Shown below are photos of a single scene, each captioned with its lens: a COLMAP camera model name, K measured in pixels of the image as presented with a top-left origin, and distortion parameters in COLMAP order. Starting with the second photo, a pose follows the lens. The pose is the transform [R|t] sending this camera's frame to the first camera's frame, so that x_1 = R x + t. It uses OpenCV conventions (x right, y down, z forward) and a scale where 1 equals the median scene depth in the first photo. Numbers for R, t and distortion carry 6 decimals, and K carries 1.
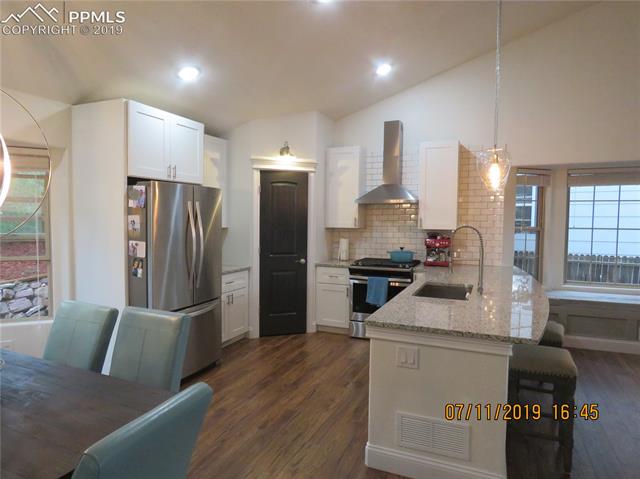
lens RADIAL K [[403.6, 0, 320.0], [0, 403.6, 239.5], [0, 0, 1]] dist [-0.004675, -0.002116]
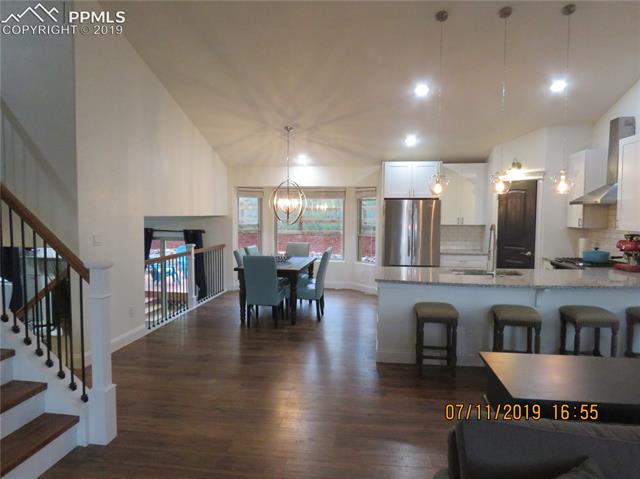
lens RADIAL K [[403.6, 0, 320.0], [0, 403.6, 239.5], [0, 0, 1]] dist [-0.004675, -0.002116]
pose [[0.273885, 0.050998, -0.960409, 0.937796], [-0.051382, 0.997943, 0.038338, -0.003917], [0.960389, 0.038848, 0.275942, 0.064329]]
